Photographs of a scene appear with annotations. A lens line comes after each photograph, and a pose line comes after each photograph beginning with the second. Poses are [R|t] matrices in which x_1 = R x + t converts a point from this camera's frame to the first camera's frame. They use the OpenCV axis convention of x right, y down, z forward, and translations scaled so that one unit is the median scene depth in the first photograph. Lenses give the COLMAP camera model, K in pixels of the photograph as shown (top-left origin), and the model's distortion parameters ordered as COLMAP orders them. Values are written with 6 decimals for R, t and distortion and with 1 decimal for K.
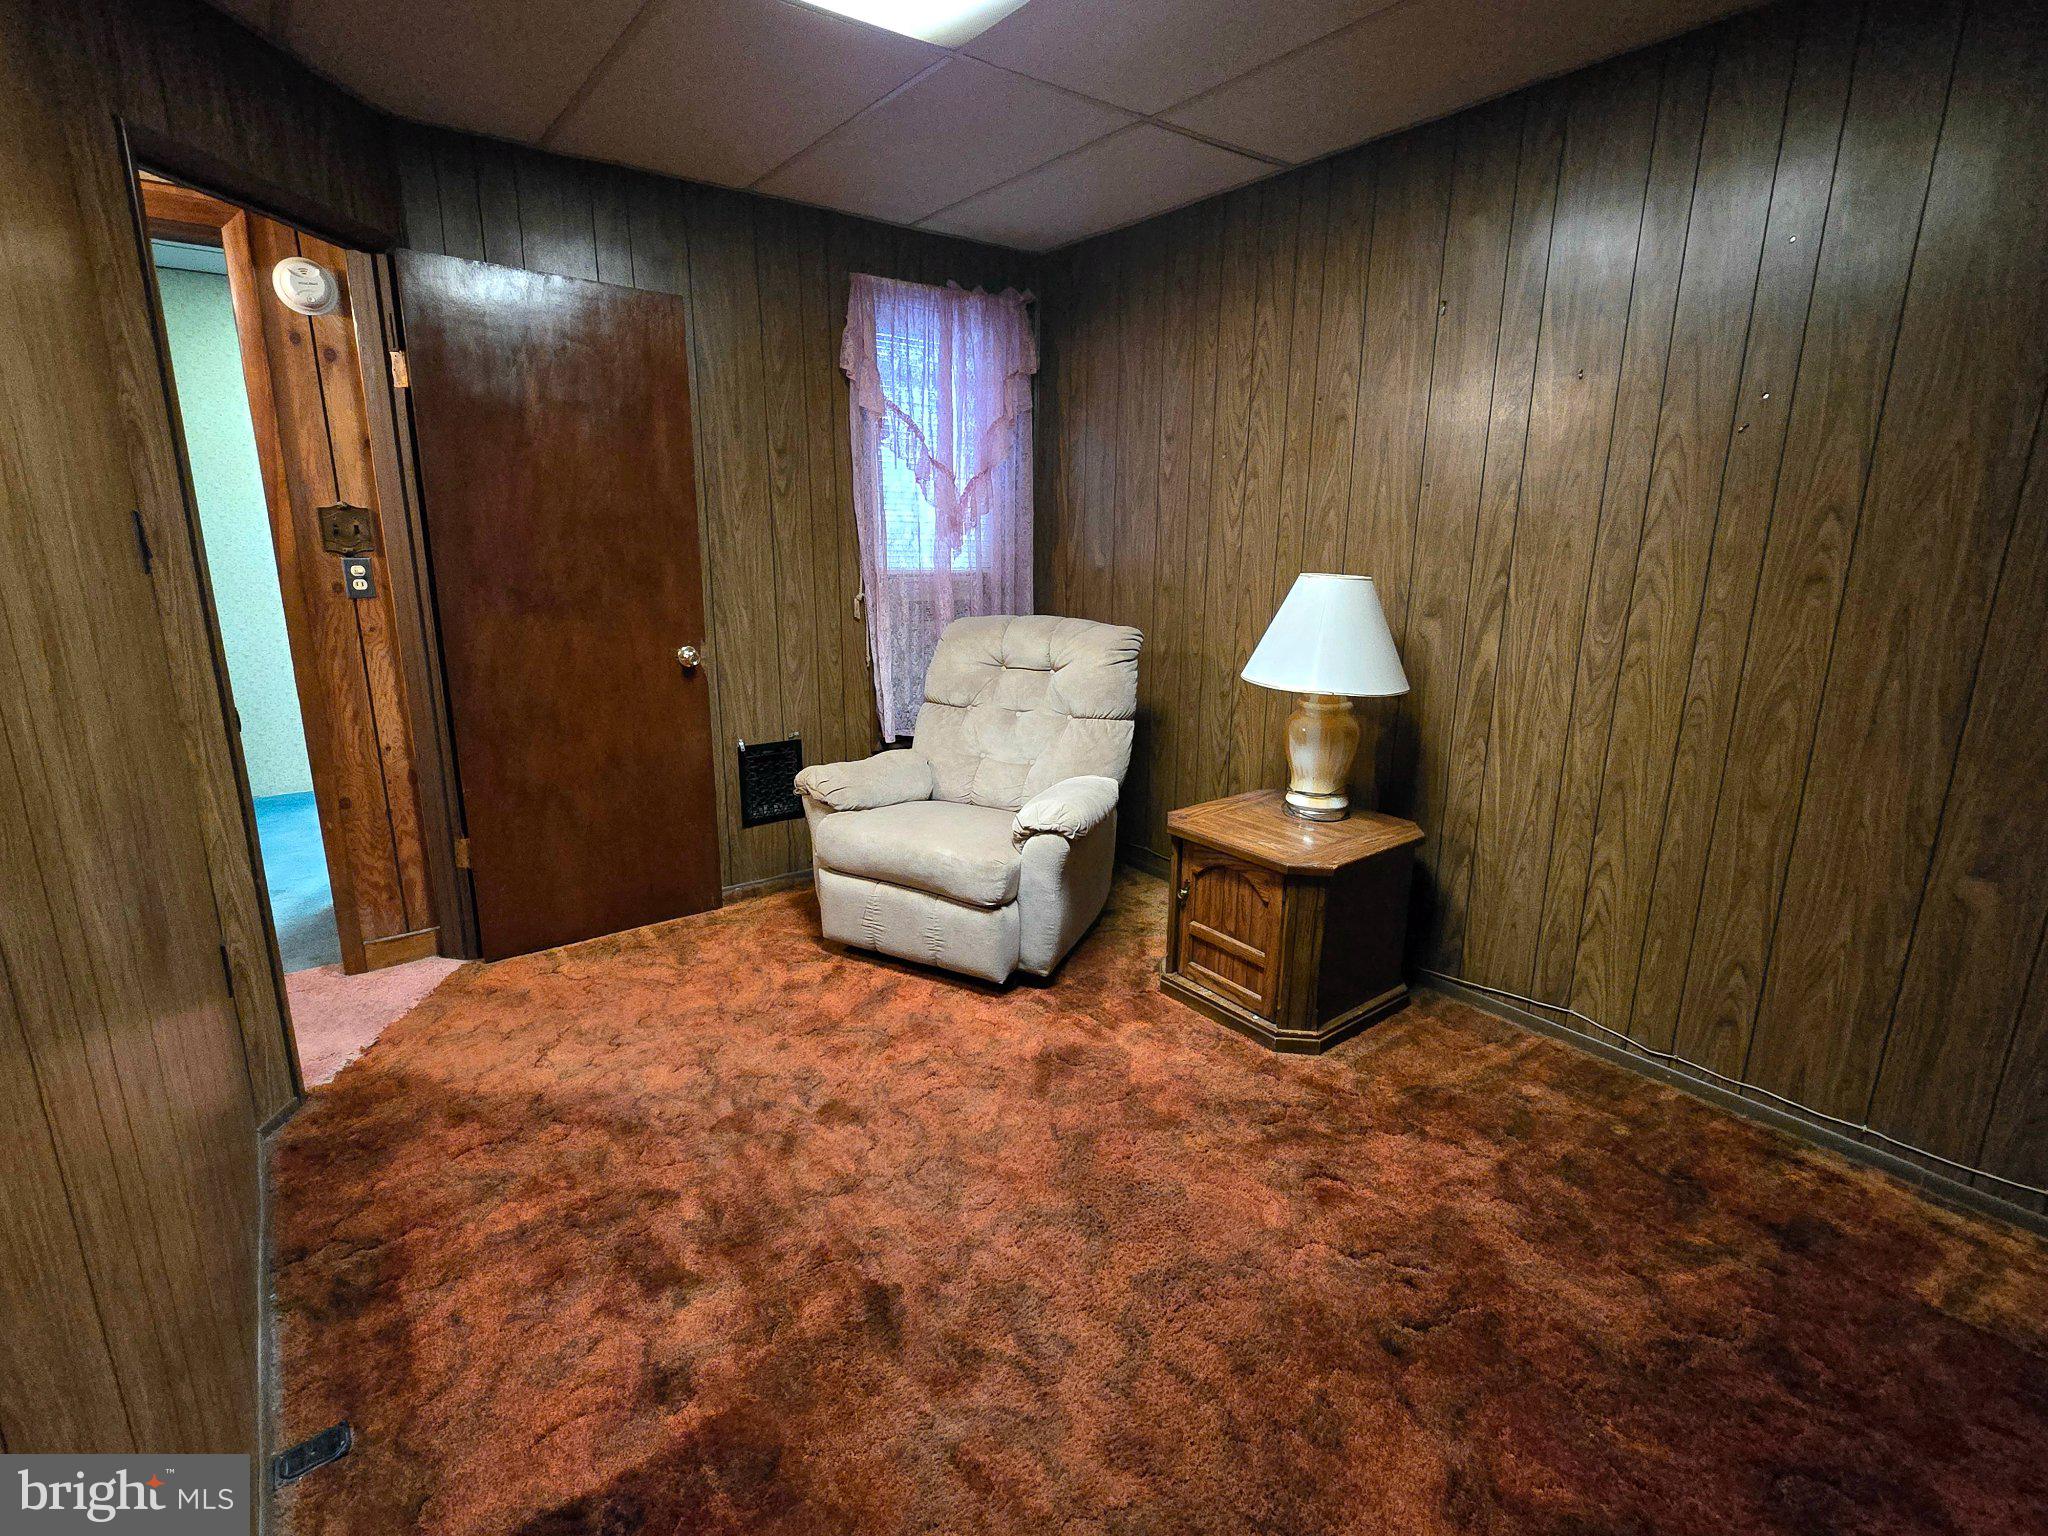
lens RADIAL K [[981.2, 0, 1008.7], [0, 981.2, 768.1], [0, 0, 1]] dist [-0.000431, -0.000510]
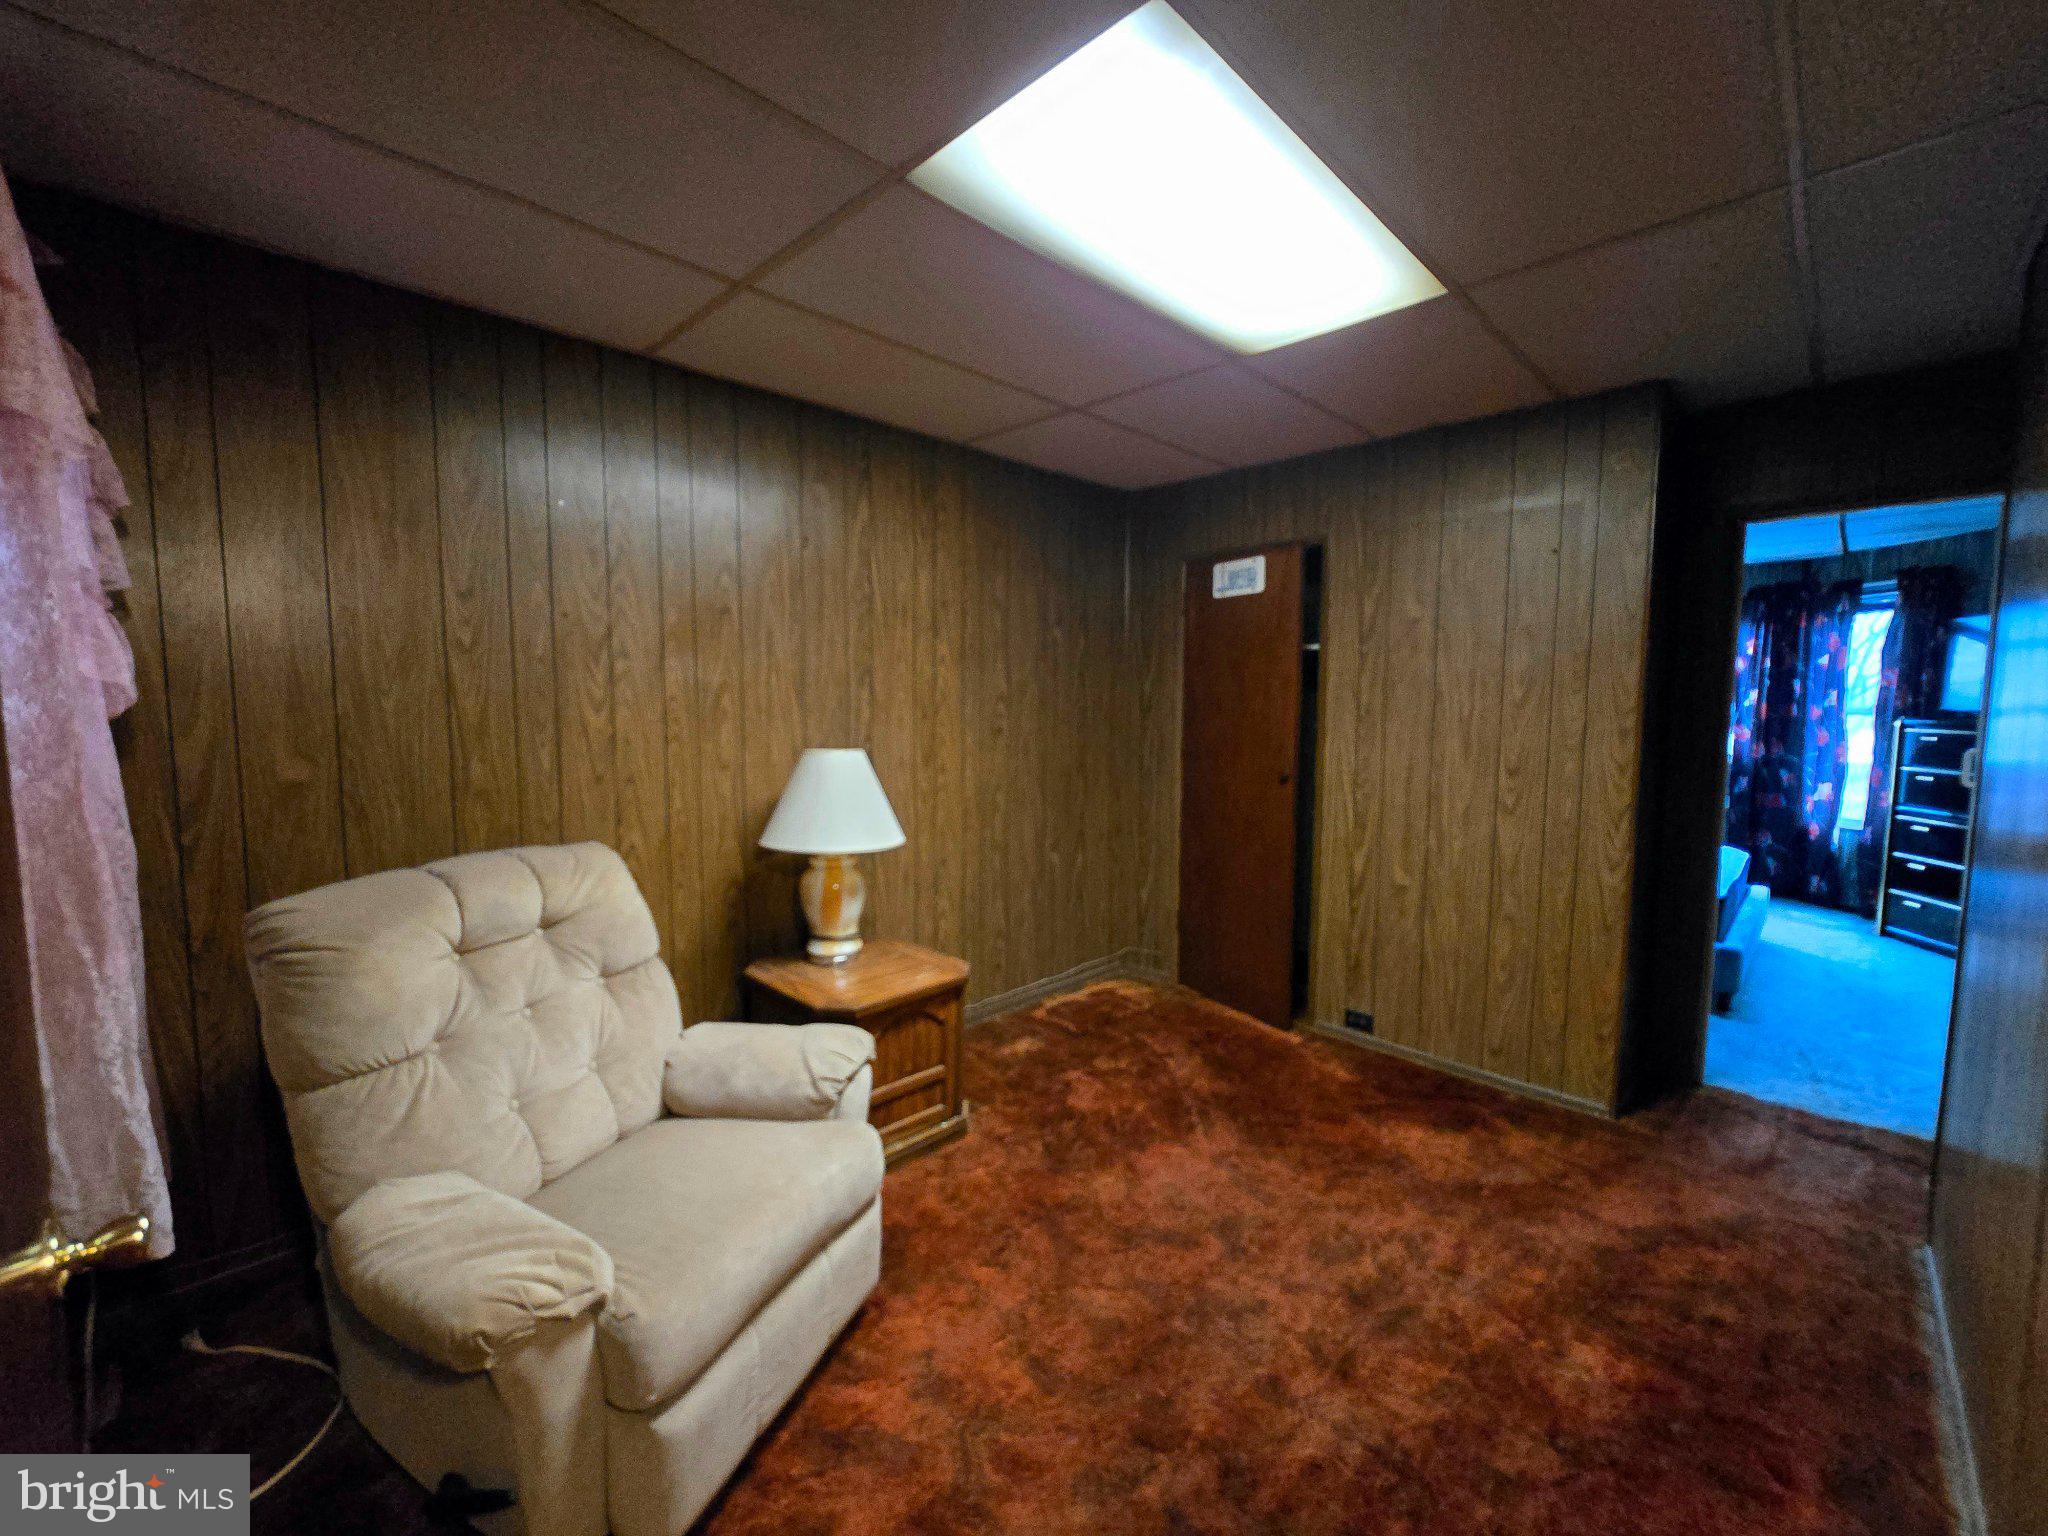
lens RADIAL K [[841.2, 0, 1004.5], [0, 841.2, 770.9], [0, 0, 1]] dist [0.001461, 0.000768]
pose [[-0.141716, -0.091524, 0.985667, -0.670741], [0.232890, 0.964686, 0.123060, -0.243587], [-0.962122, 0.246991, -0.115397, 0.906954]]
